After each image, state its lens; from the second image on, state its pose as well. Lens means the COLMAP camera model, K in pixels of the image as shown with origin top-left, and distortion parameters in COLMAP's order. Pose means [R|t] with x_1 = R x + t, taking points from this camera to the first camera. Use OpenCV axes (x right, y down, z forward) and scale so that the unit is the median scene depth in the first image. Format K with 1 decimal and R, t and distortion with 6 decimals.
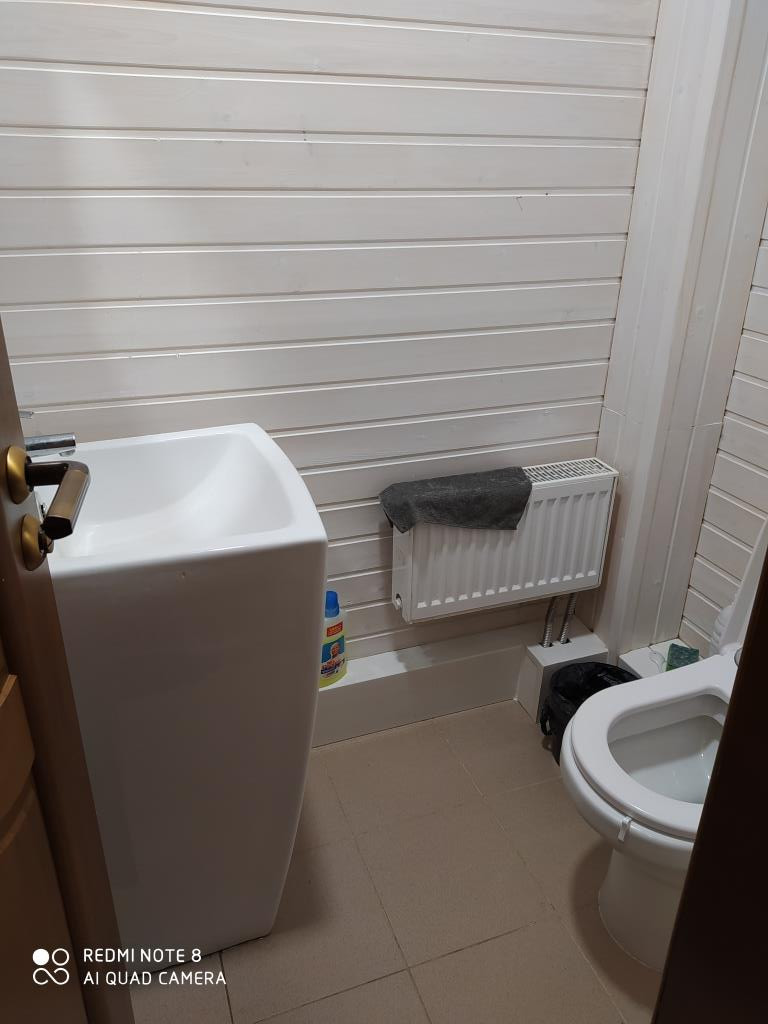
lens RADIAL K [[766.7, 0, 384.0], [0, 766.7, 512.0], [0, 0, 1]] dist [0.113876, -0.160996]
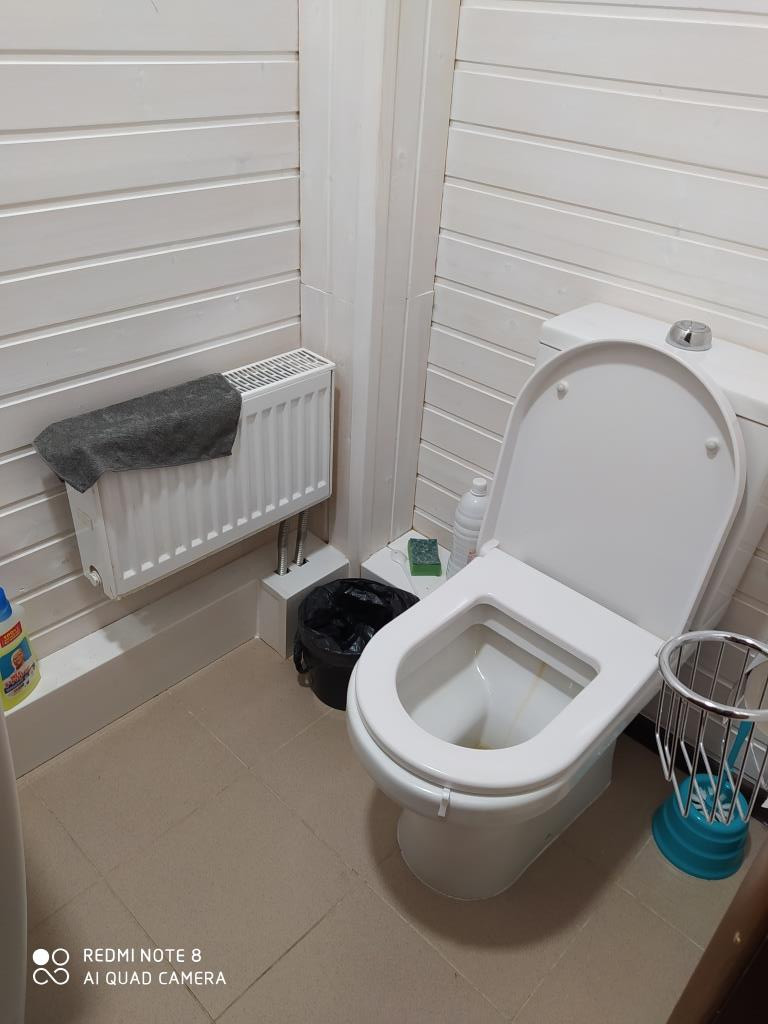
lens RADIAL K [[766.7, 0, 384.0], [0, 766.7, 512.0], [0, 0, 1]] dist [0.113876, -0.160996]
pose [[0.898115, -0.215290, 0.383456, -0.005341], [0.147683, 0.968985, 0.198137, -0.053220], [-0.414220, -0.121320, 0.902055, 0.201479]]
